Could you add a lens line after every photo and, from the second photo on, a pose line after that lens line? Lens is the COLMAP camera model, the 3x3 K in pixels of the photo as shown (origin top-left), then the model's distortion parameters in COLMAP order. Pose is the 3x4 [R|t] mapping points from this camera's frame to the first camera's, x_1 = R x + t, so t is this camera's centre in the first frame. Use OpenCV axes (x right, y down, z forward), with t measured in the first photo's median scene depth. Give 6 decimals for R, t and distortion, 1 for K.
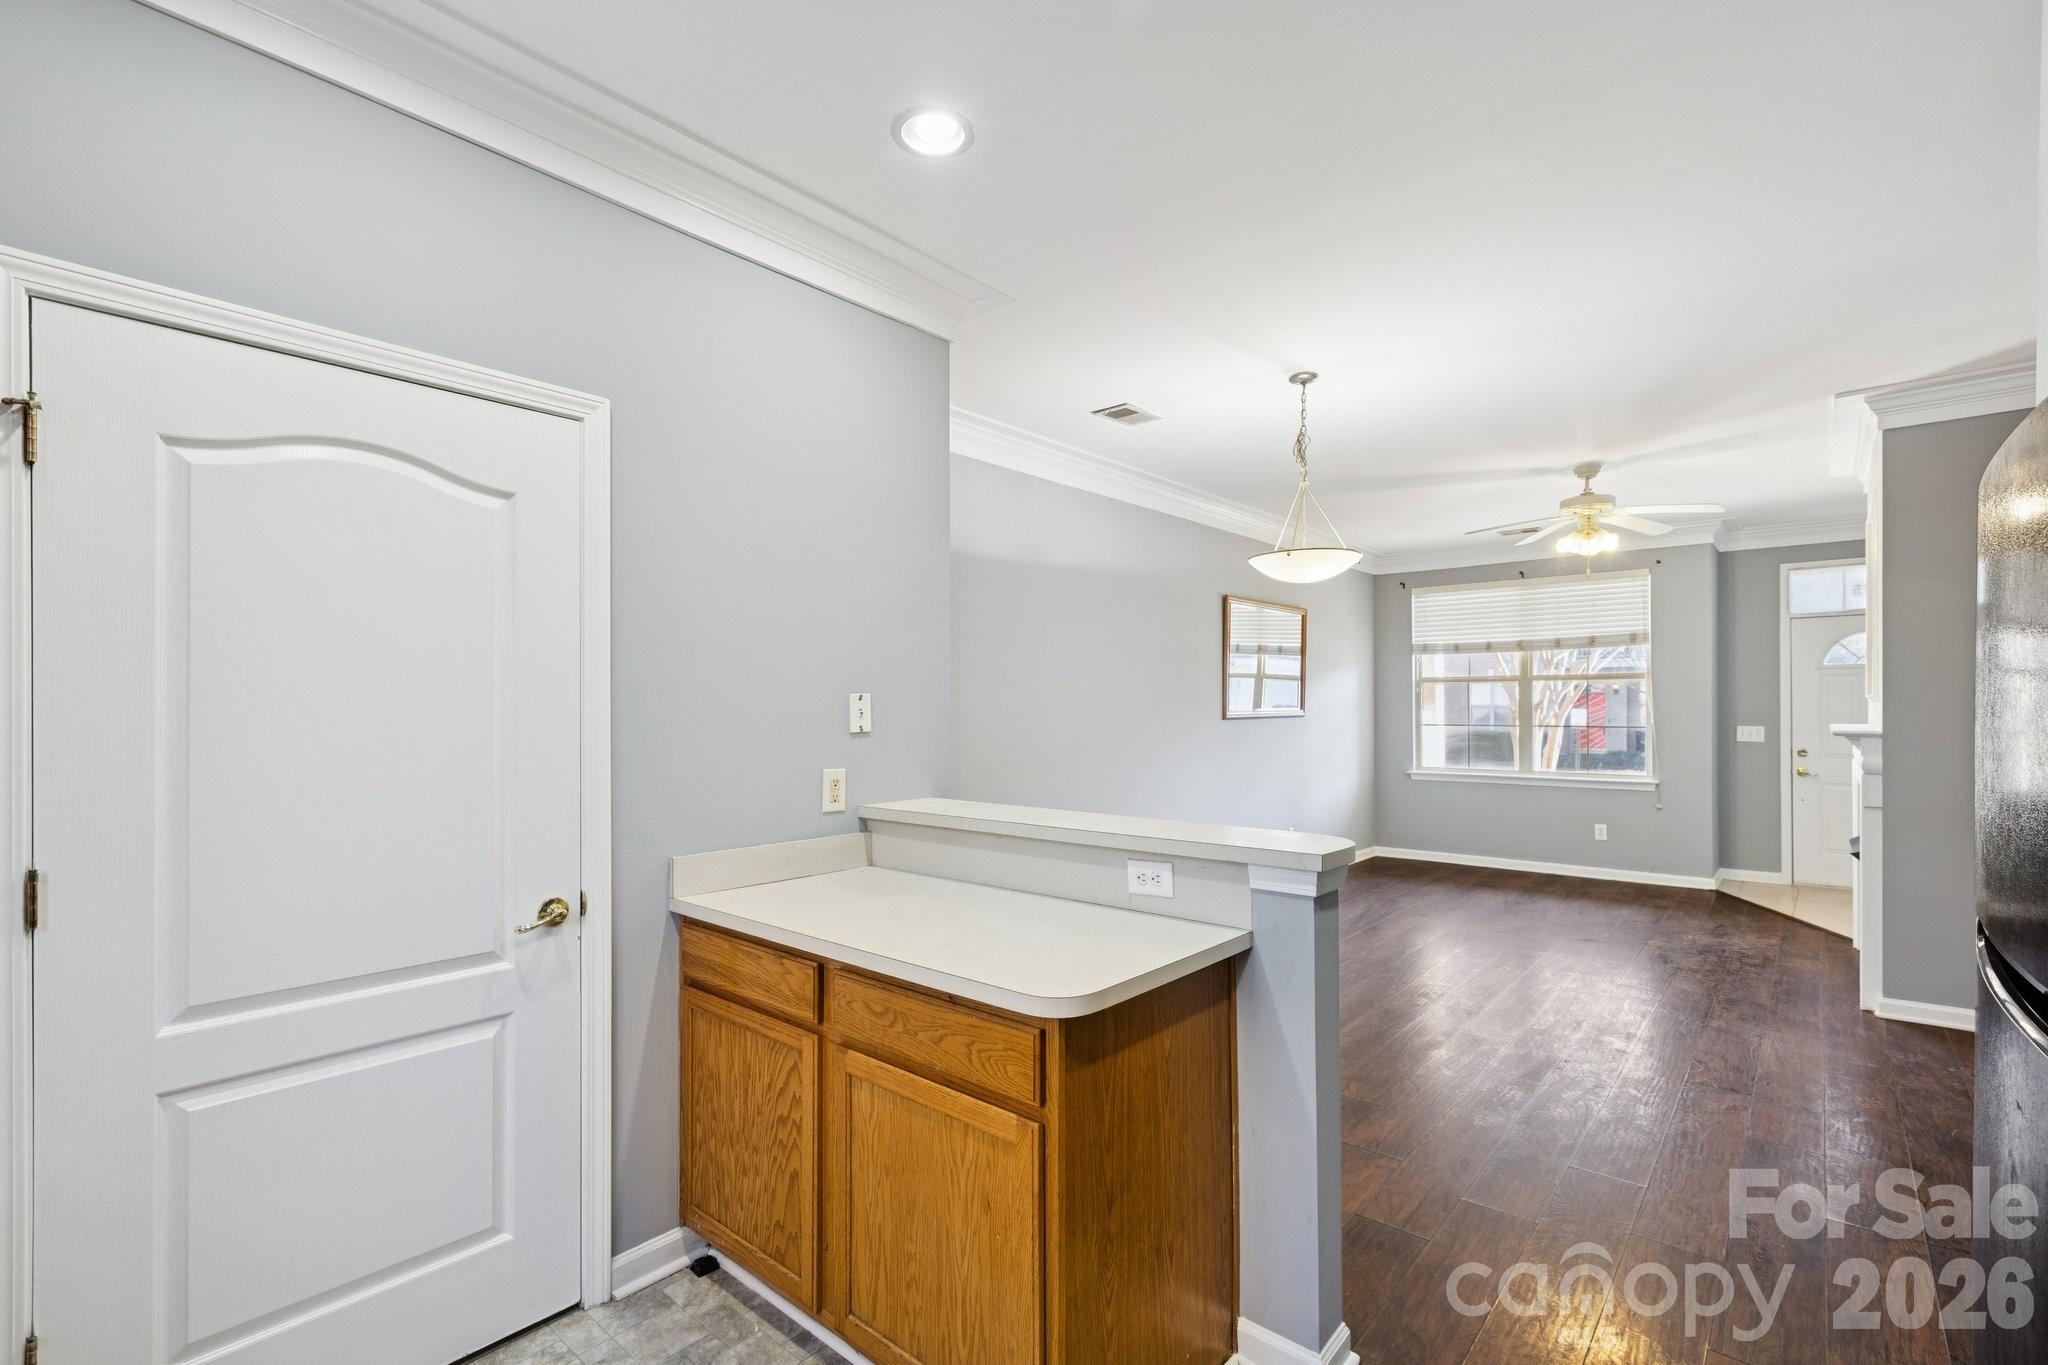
lens RADIAL K [[927.6, 0, 1008.2], [0, 927.6, 691.9], [0, 0, 1]] dist [0.001568, 0.000067]
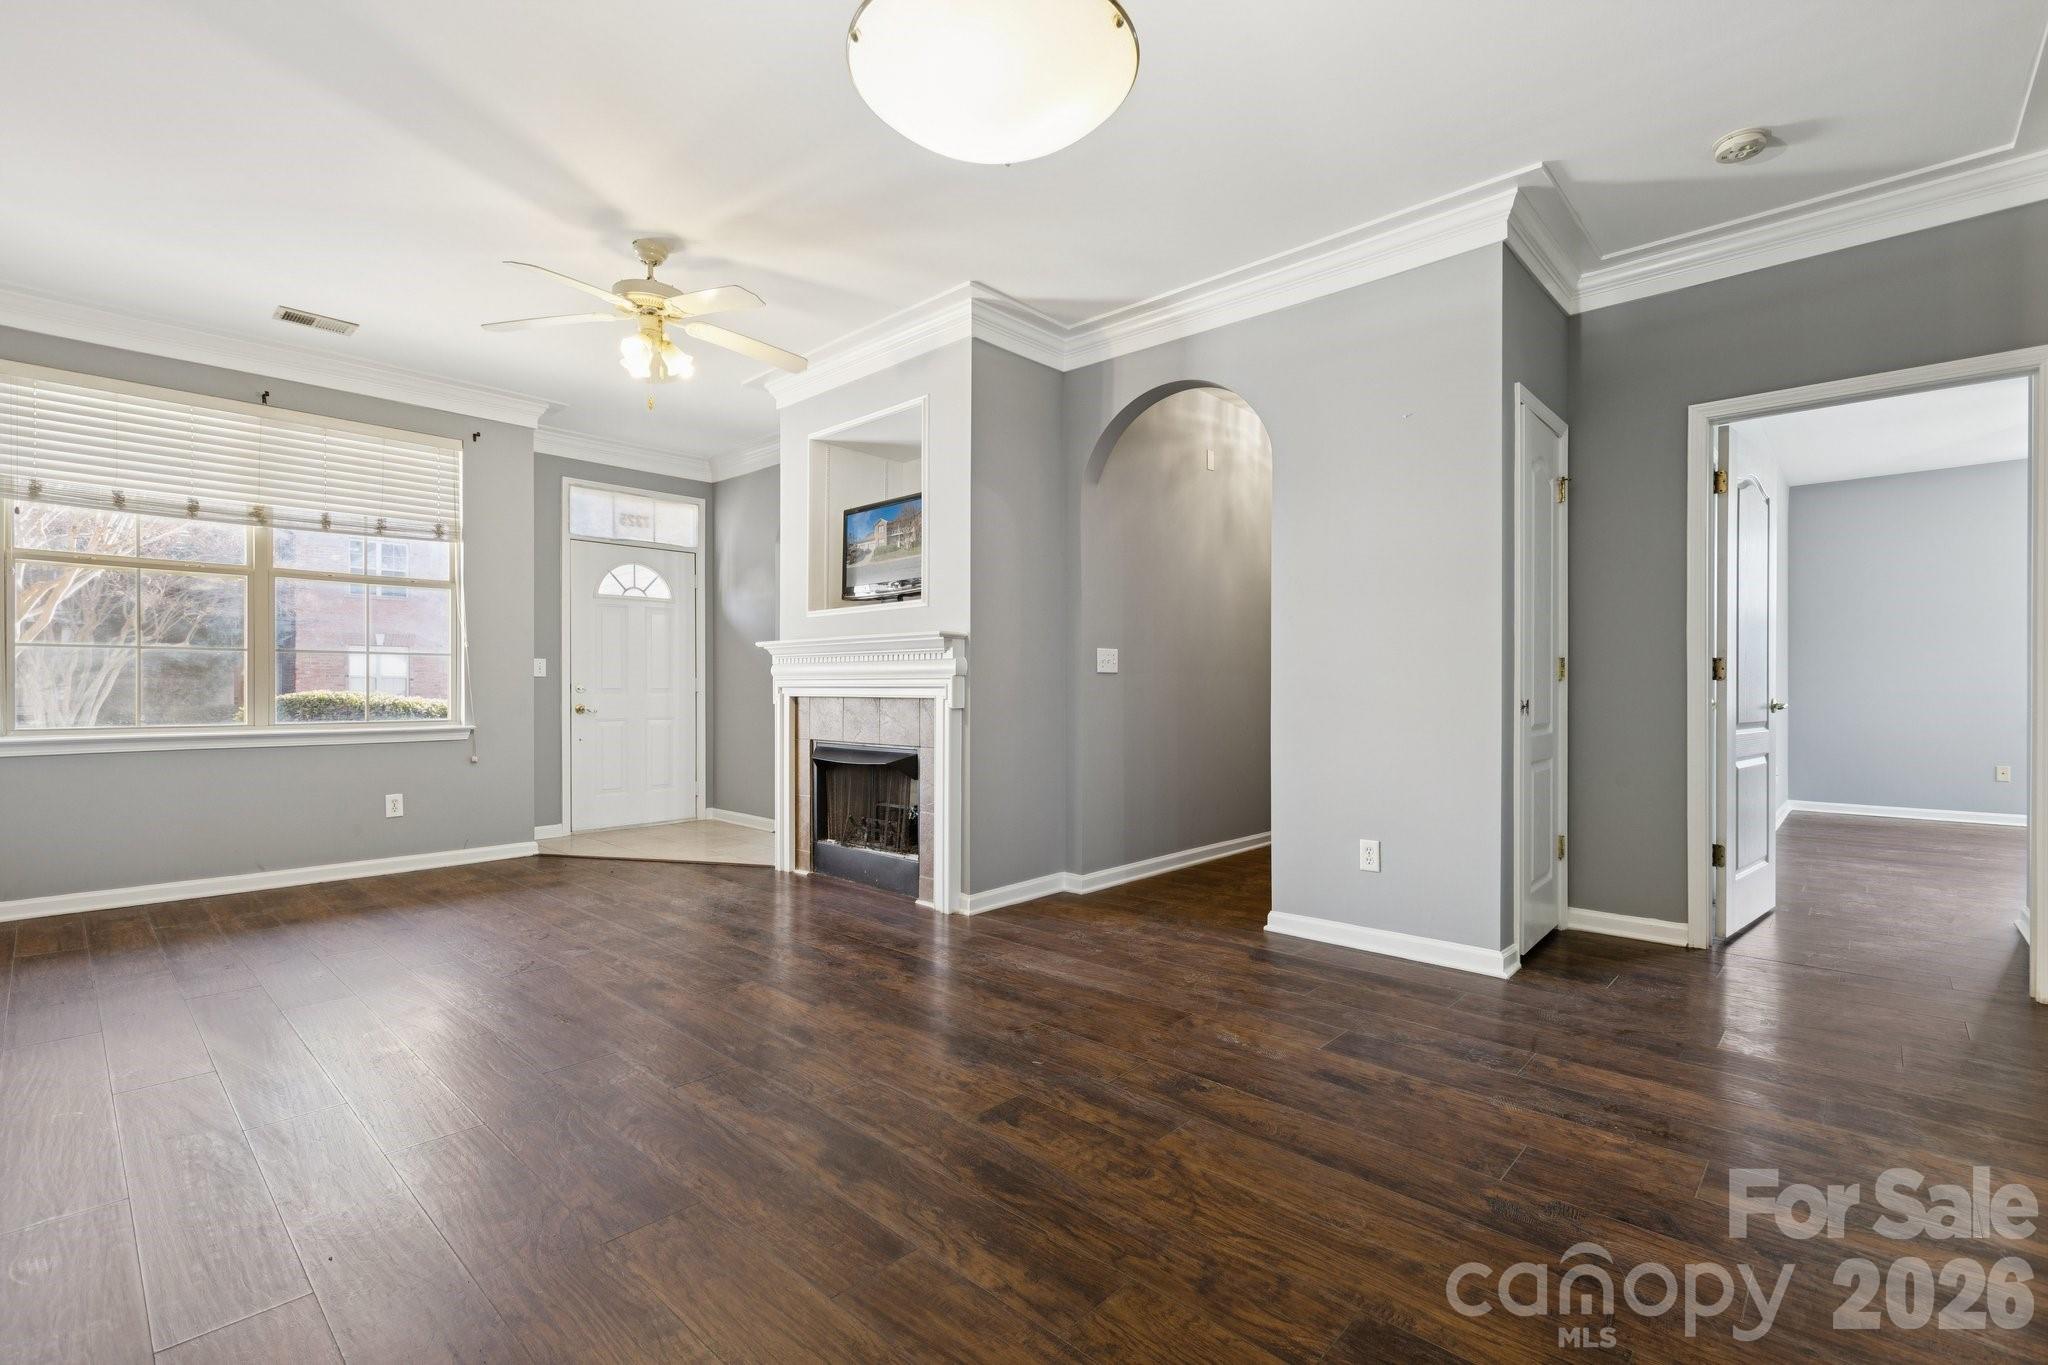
lens RADIAL K [[906.9, 0, 1030.6], [0, 906.9, 687.7], [0, 0, 1]] dist [0.003168, 0.000454]
pose [[0.015681, 0.003517, 0.999871, -0.072915], [-0.014231, 0.999893, -0.003294, 0.154702], [-0.999776, -0.014178, 0.015729, 1.358202]]
